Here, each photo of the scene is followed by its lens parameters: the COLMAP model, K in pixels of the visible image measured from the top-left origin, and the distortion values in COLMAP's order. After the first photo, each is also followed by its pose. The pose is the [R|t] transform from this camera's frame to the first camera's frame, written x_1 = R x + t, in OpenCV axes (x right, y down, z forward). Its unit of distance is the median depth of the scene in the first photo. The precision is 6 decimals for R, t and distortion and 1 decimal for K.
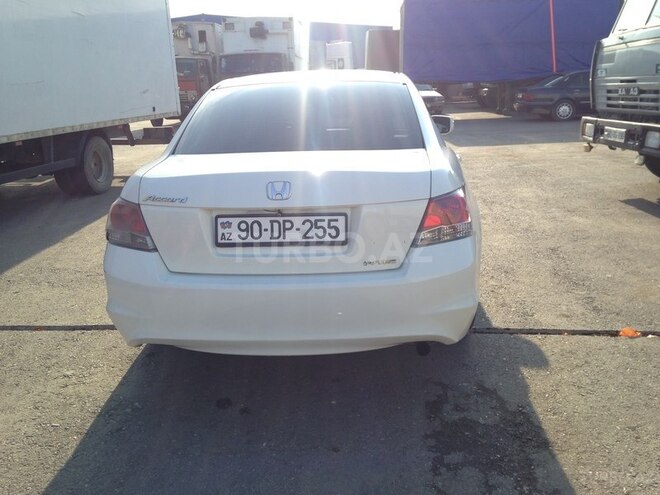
lens RADIAL K [[630.5, 0, 330.0], [0, 630.5, 247.5], [0, 0, 1]] dist [0.065108, -0.016382]
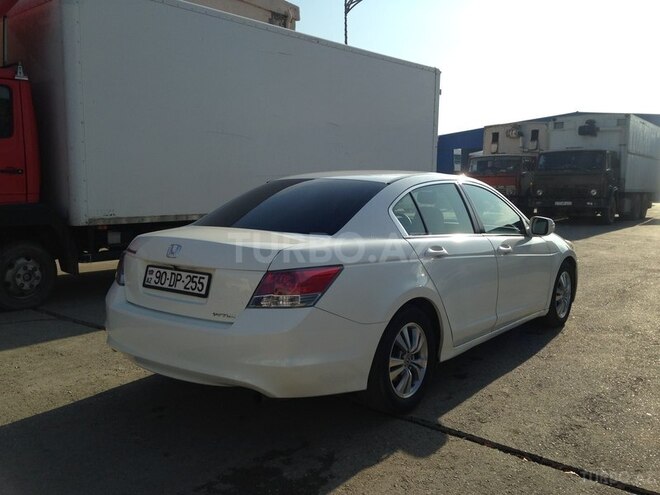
lens RADIAL K [[630.5, 0, 330.0], [0, 630.5, 247.5], [0, 0, 1]] dist [0.065108, -0.016382]
pose [[0.808682, 0.093929, -0.580698, 0.974941], [-0.175889, 0.980617, -0.086327, -0.038067], [0.561334, 0.171950, 0.809529, 0.069726]]
